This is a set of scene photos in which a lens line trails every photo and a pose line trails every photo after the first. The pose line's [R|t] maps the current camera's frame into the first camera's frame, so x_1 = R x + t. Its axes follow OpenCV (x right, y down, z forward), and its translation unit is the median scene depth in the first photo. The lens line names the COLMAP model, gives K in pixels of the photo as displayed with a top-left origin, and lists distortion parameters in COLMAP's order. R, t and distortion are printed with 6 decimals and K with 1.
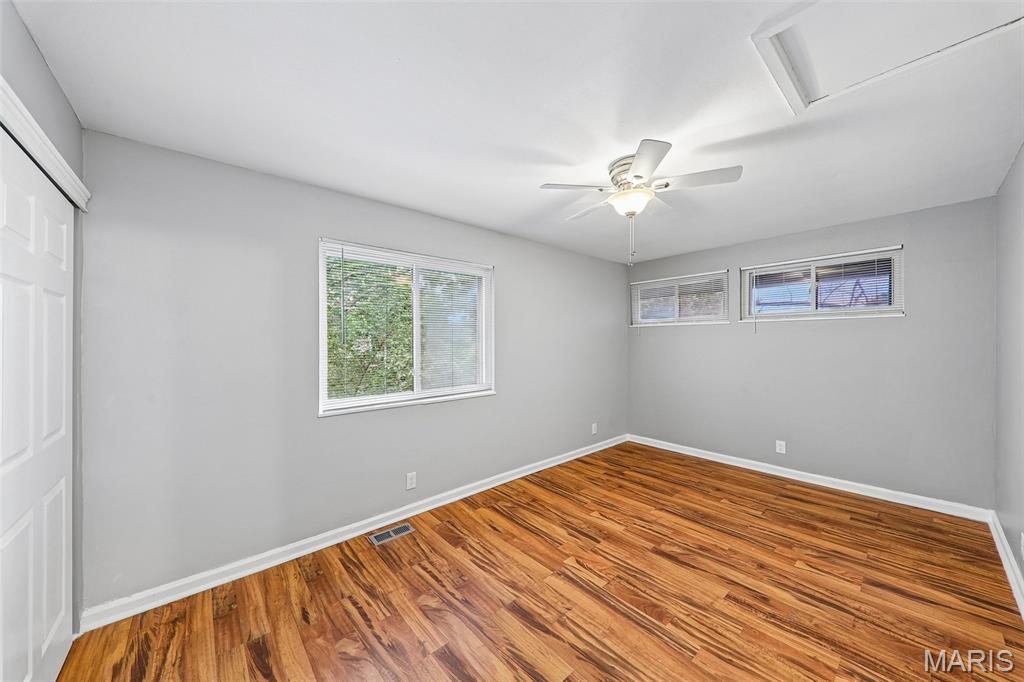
lens RADIAL K [[355.8, 0, 510.6], [0, 355.8, 342.7], [0, 0, 1]] dist [0.020262, -0.008339]
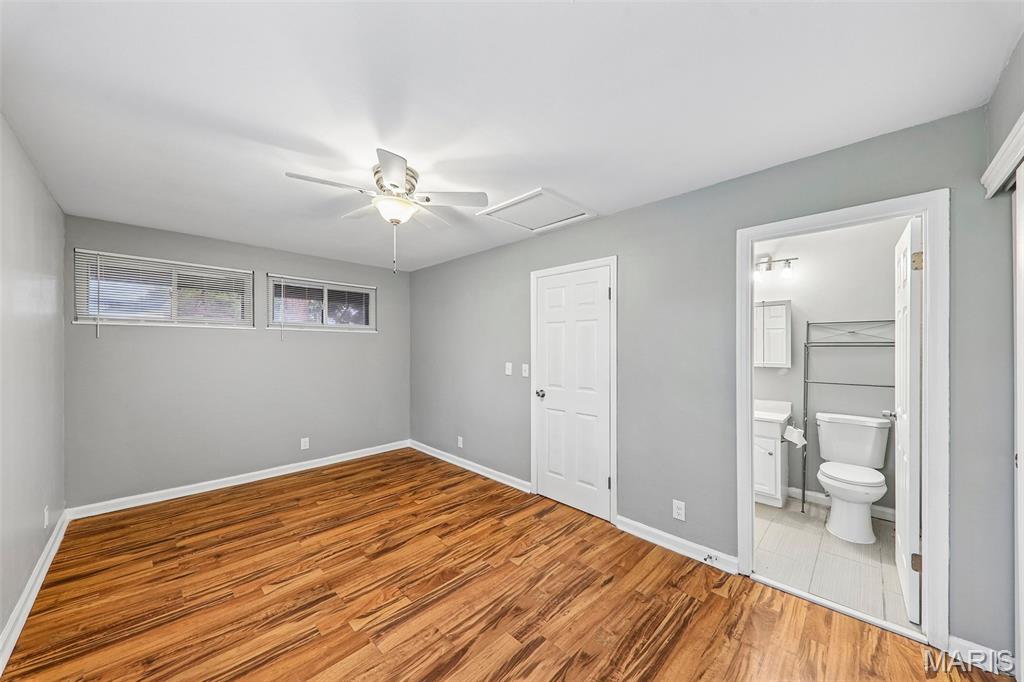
lens RADIAL K [[358.5, 0, 511.0], [0, 358.5, 348.4], [0, 0, 1]] dist [0.017299, -0.008794]
pose [[-0.070420, 0.001570, 0.997516, -0.590201], [0.004102, 0.999991, -0.001285, -0.000699], [-0.997509, 0.004002, -0.070426, 0.638132]]
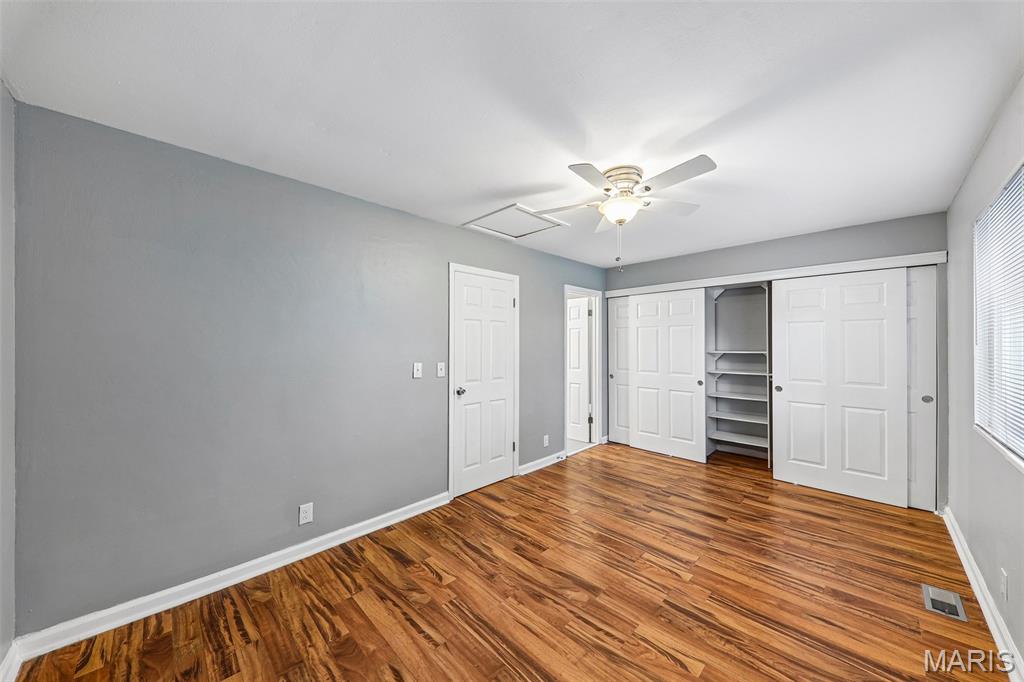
lens RADIAL K [[355.8, 0, 510.6], [0, 355.8, 342.7], [0, 0, 1]] dist [0.020262, -0.008339]
pose [[-0.998001, 0.006883, -0.062826, 0.611852], [0.006882, 0.999976, 0.000224, -0.007660], [0.062826, -0.000209, -0.998024, 1.715994]]
